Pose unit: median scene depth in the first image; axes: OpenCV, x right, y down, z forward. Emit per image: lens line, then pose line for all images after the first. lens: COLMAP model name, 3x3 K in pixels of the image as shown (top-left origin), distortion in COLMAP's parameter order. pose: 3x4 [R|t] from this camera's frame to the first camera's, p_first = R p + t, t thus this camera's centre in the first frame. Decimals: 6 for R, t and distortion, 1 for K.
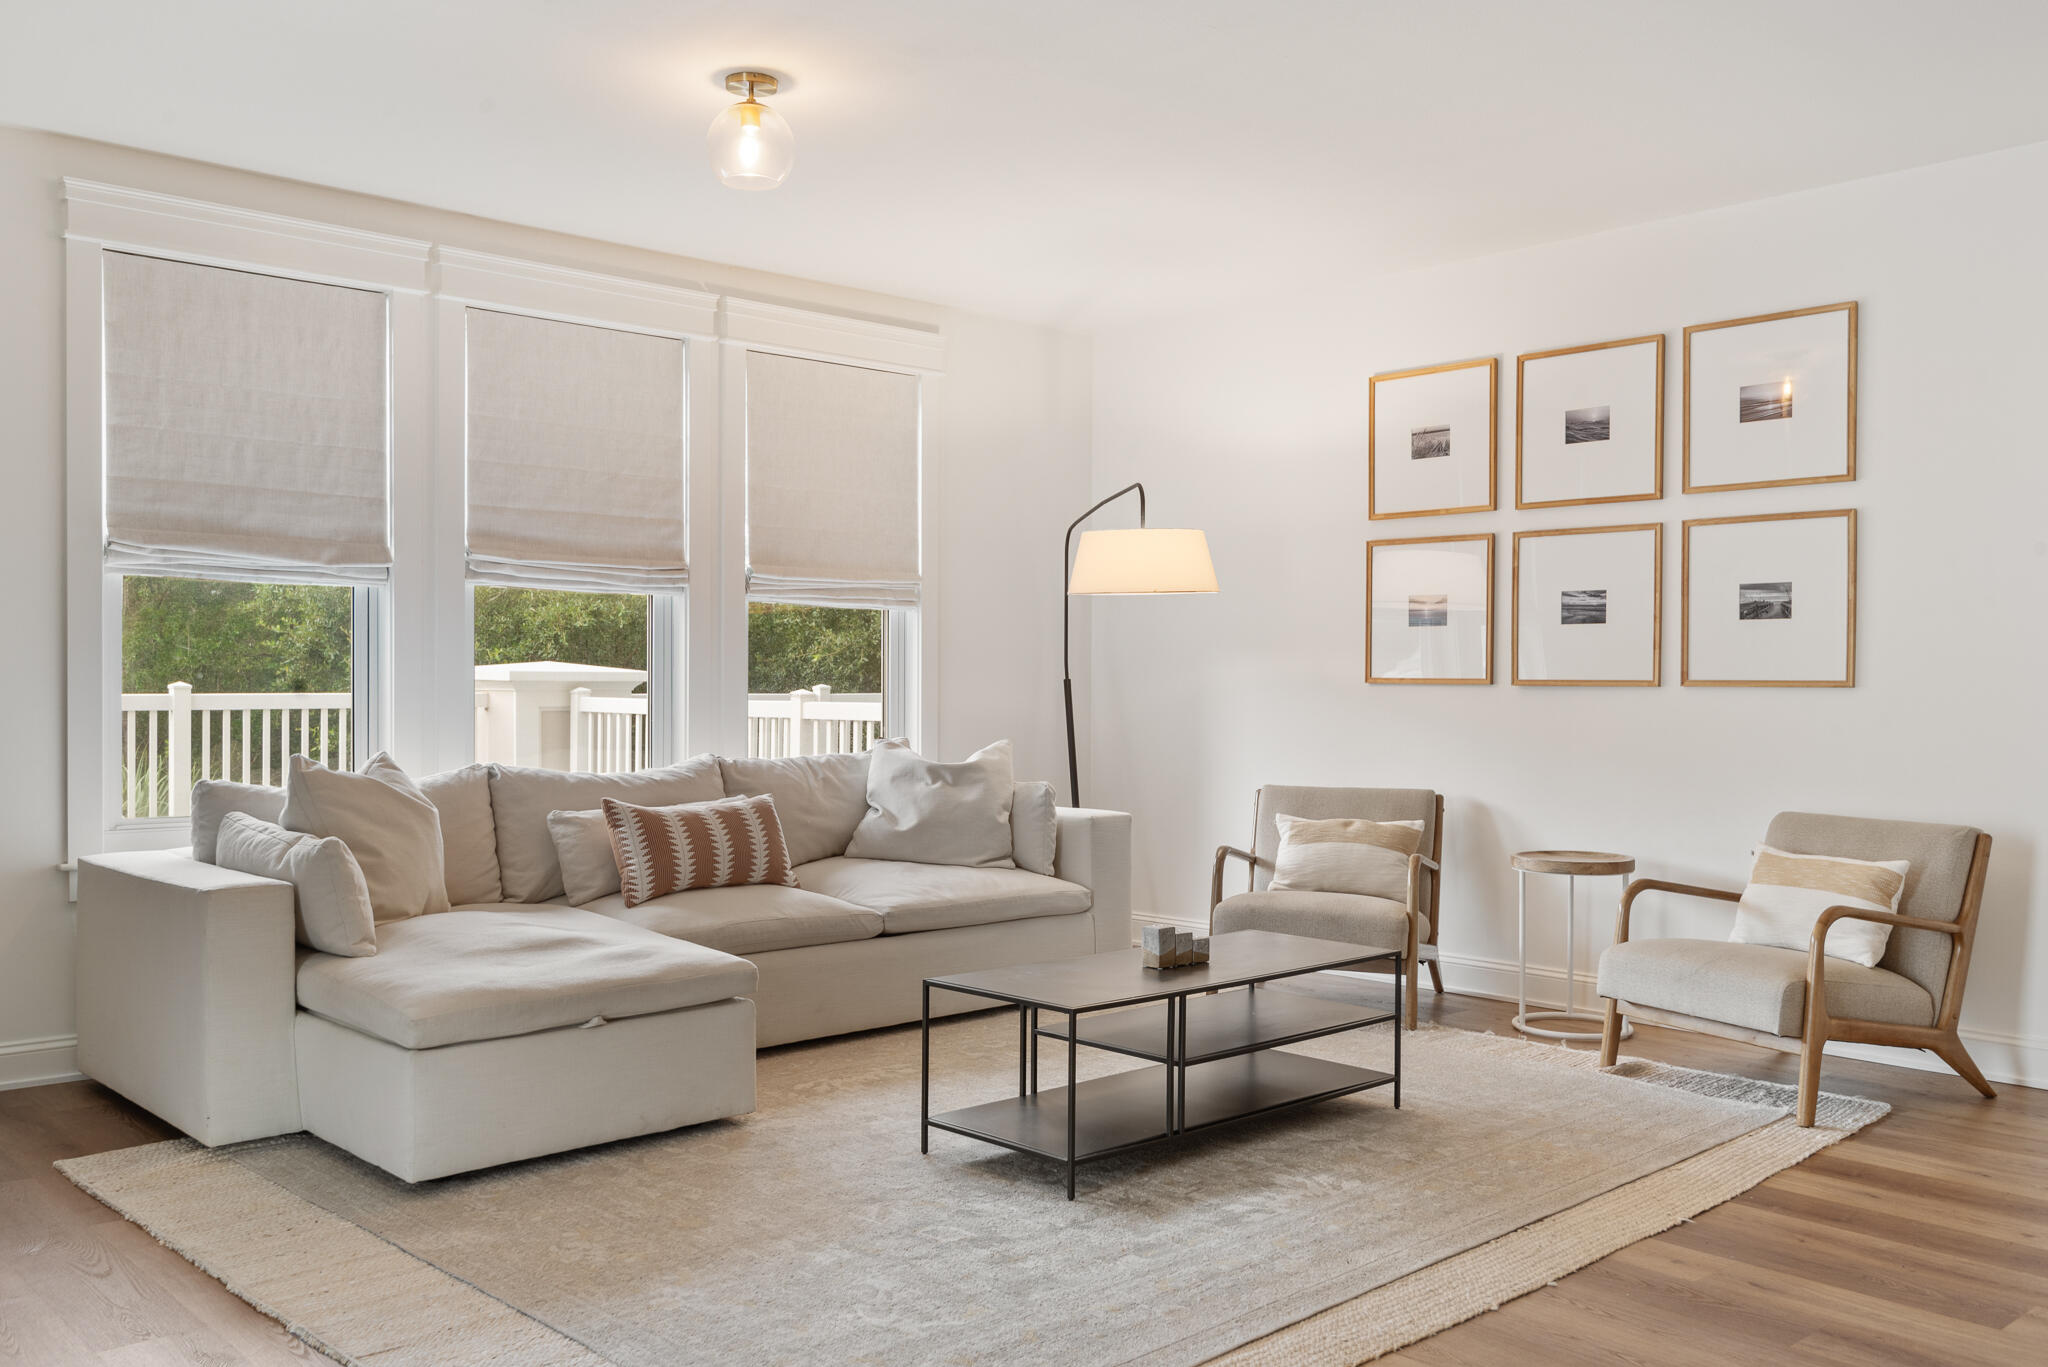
lens RADIAL K [[1743.0, 0, 1024.0], [0, 1743.0, 683.5], [0, 0, 1]] dist [0.057449, -0.065392]
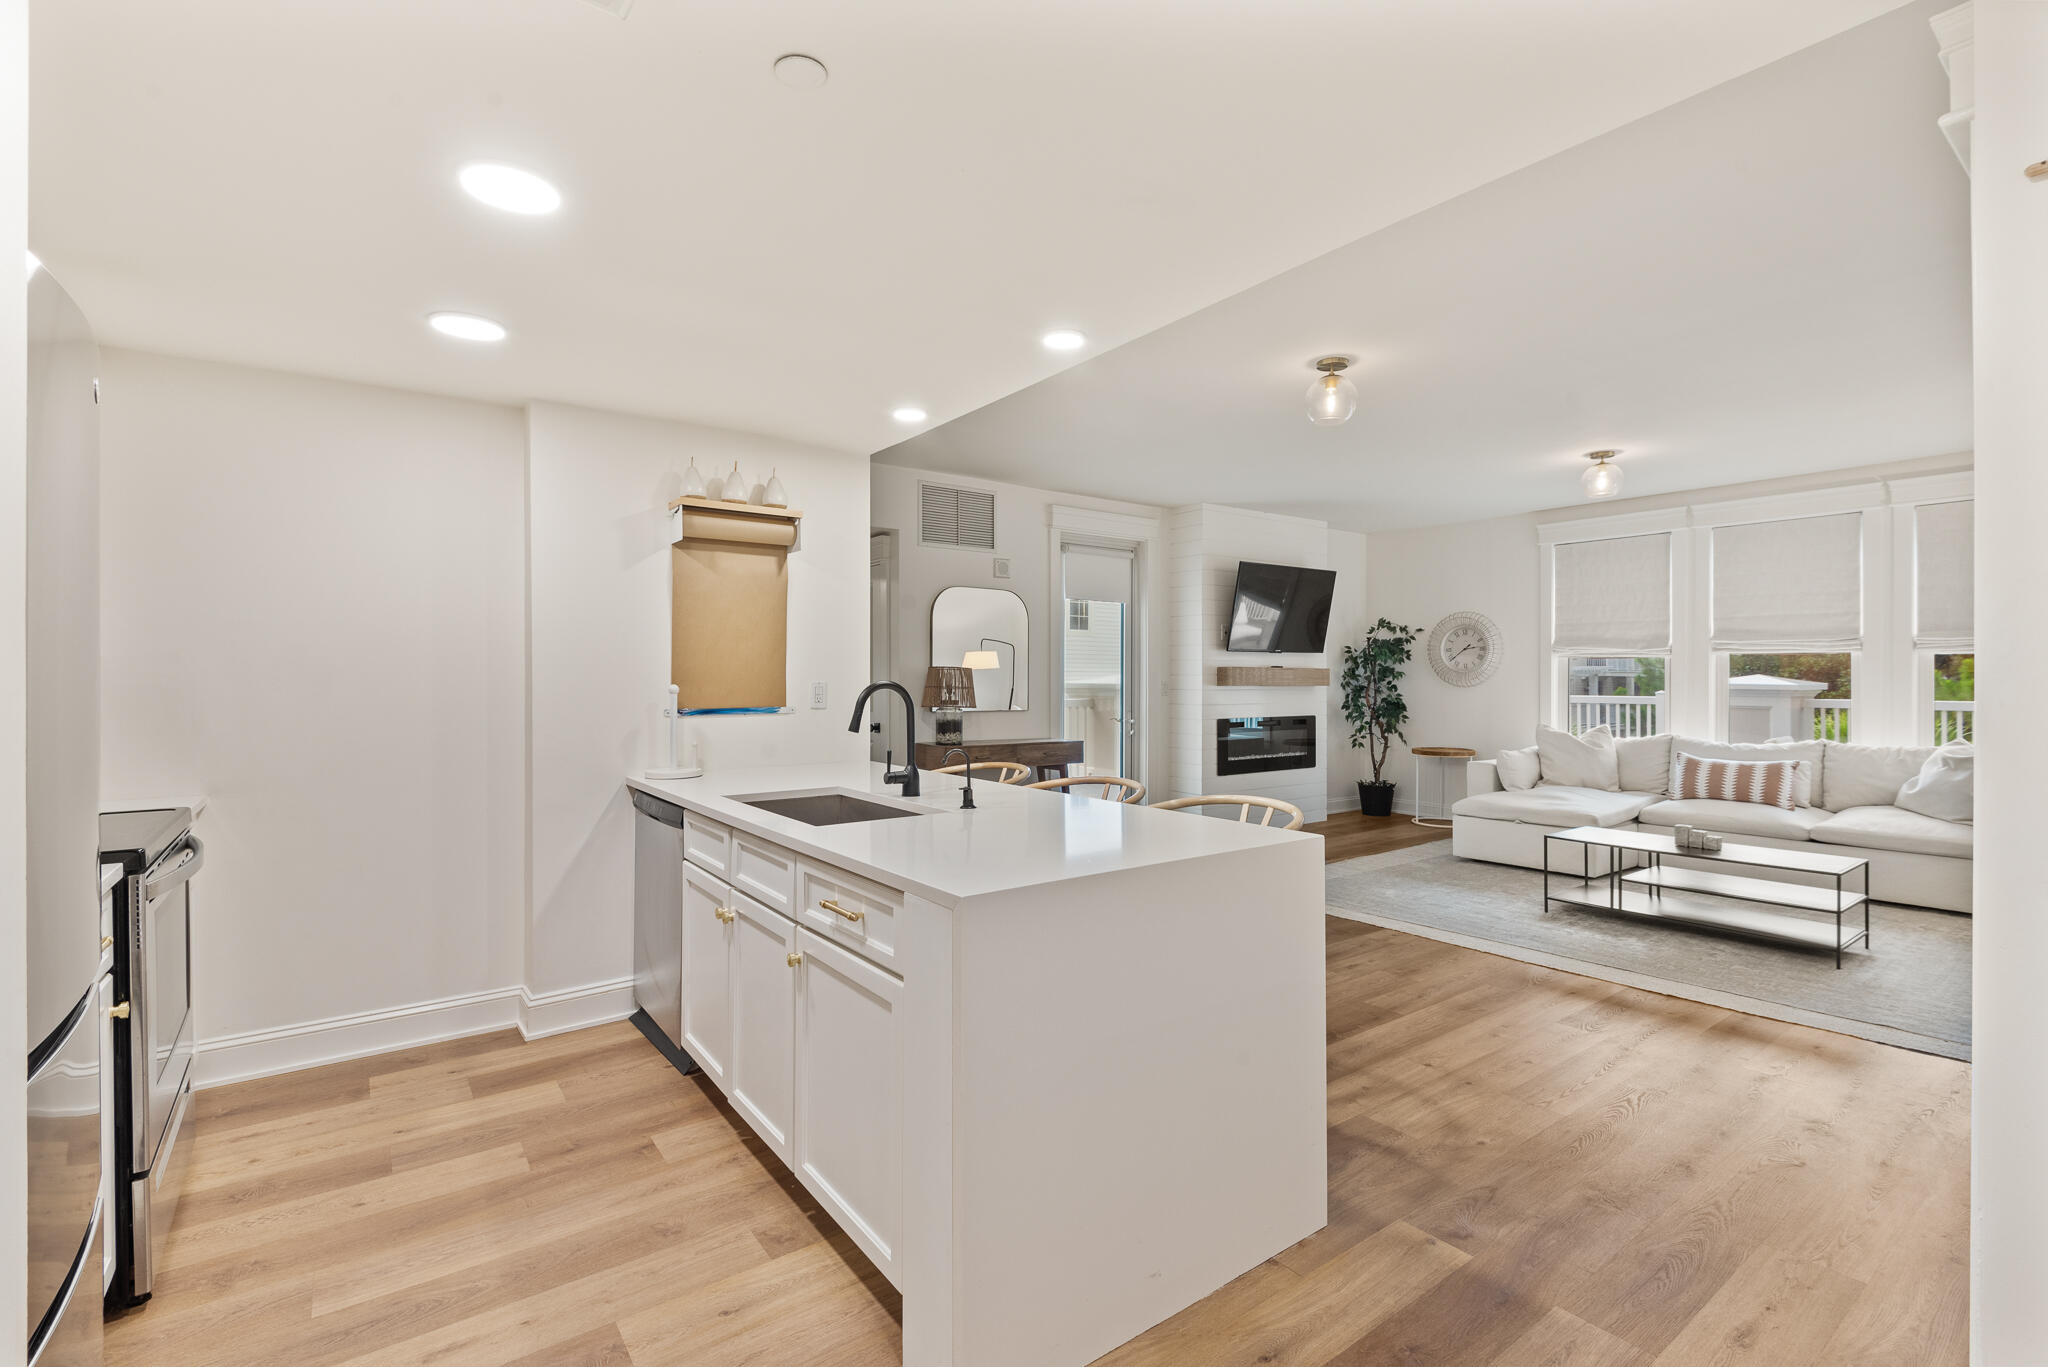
lens RADIAL K [[918.1, 0, 1024.0], [0, 918.1, 683.5], [0, 0, 1]] dist [0.028238, -0.018022]
pose [[-0.096650, 0.002934, -0.995314, 0.988872], [-0.004502, 0.999984, 0.003385, -0.021930], [0.995308, 0.004808, -0.096635, 0.272613]]
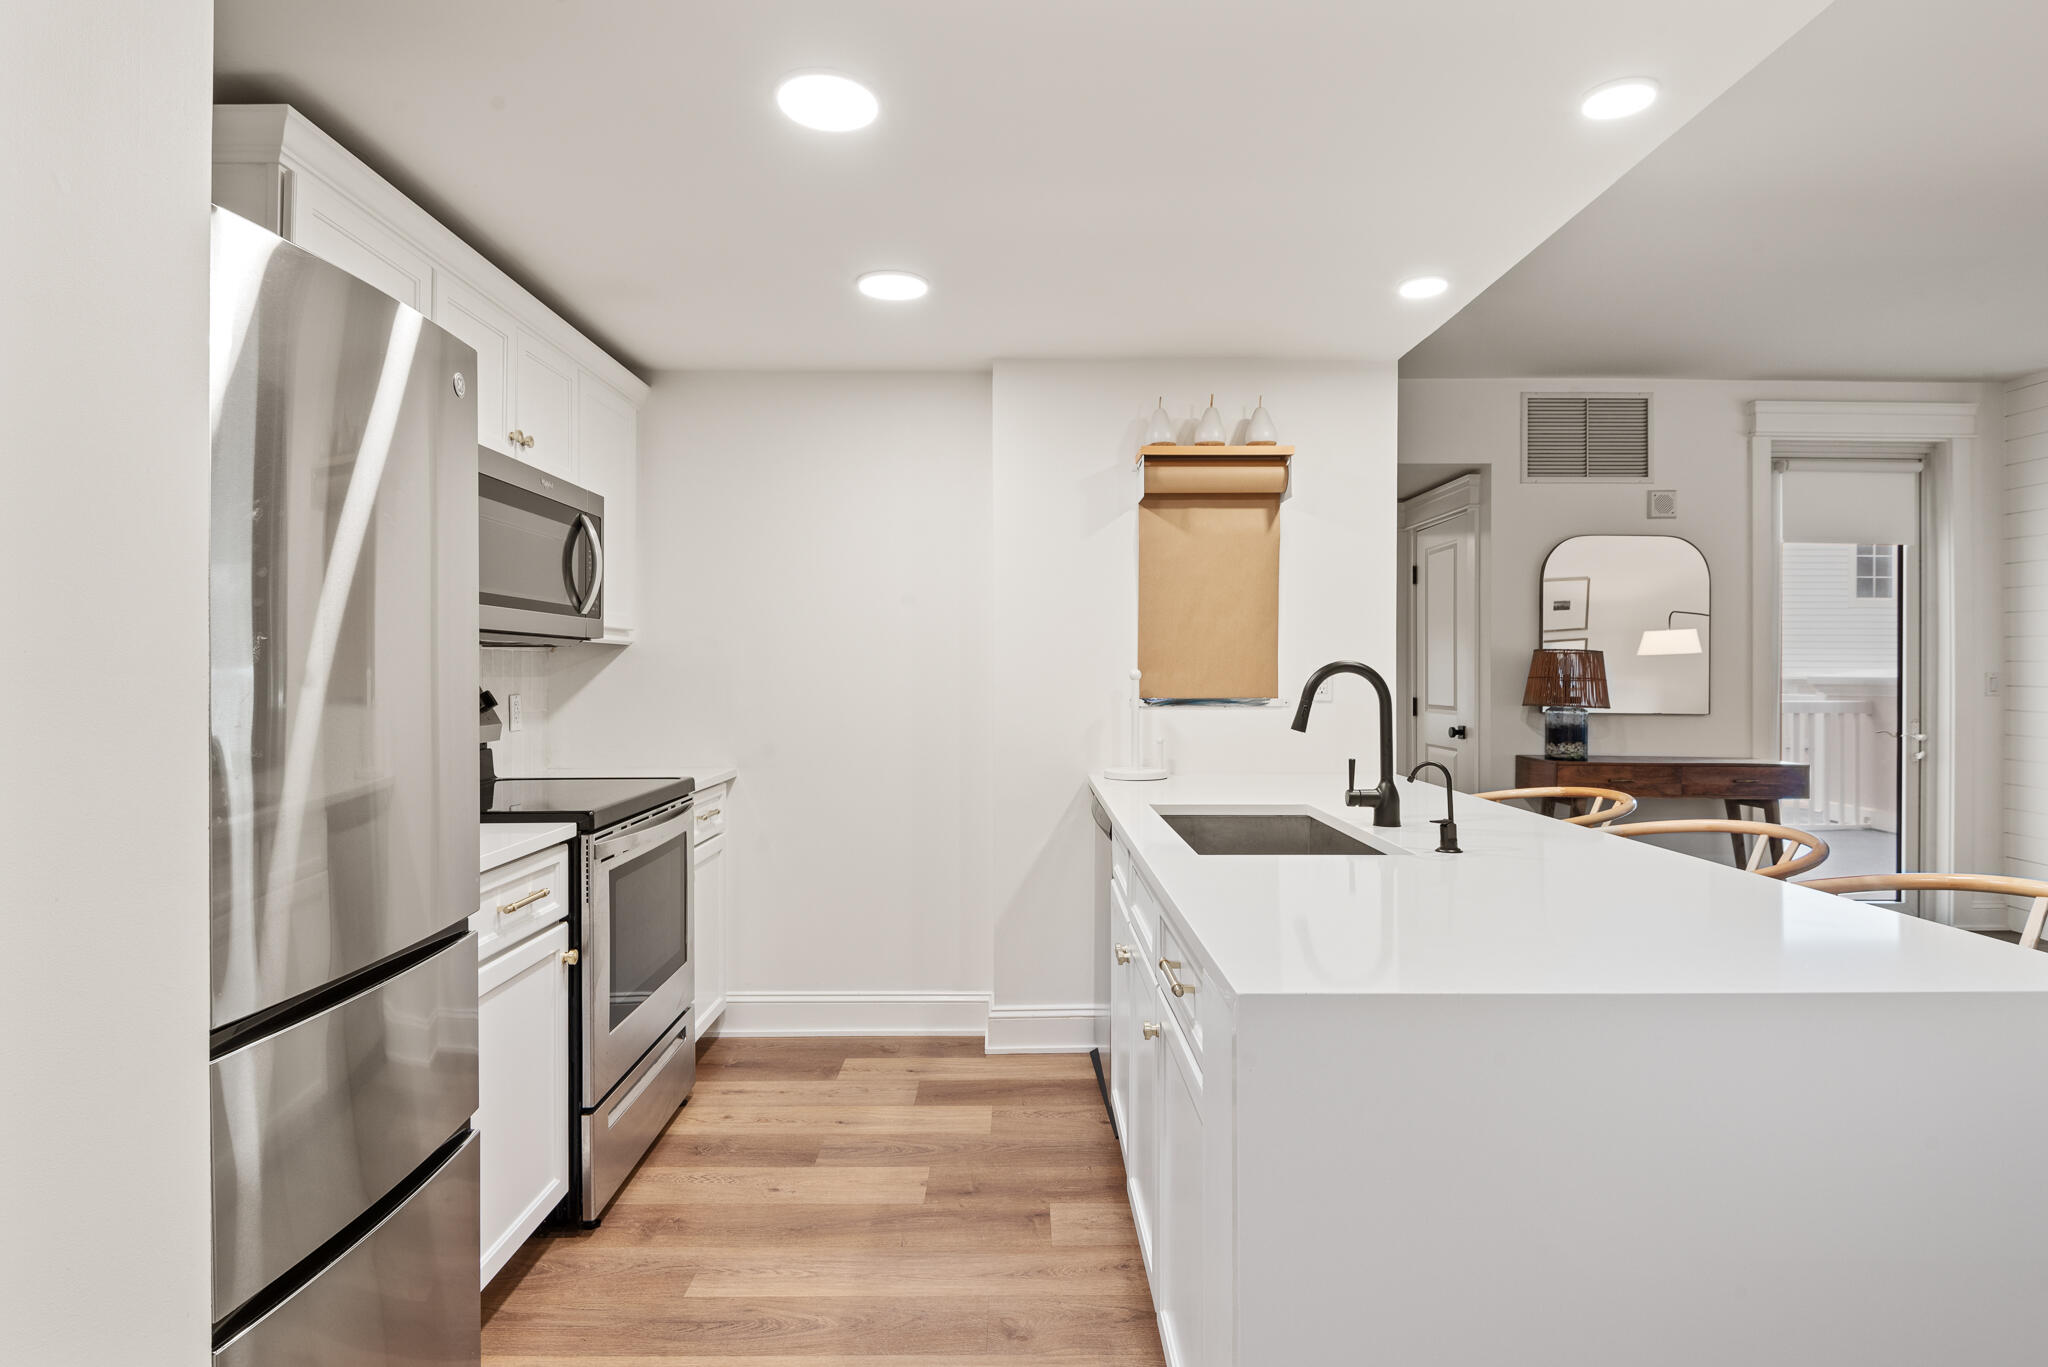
lens RADIAL K [[1051.2, 0, 1033.1], [0, 1051.2, 682.4], [0, 0, 1]] dist [0.041505, -0.041319]
pose [[-0.662286, 0.002190, -0.749248, 0.871908], [-0.006819, 0.999937, 0.008951, -0.014943], [0.749220, 0.011037, -0.662229, 0.336273]]
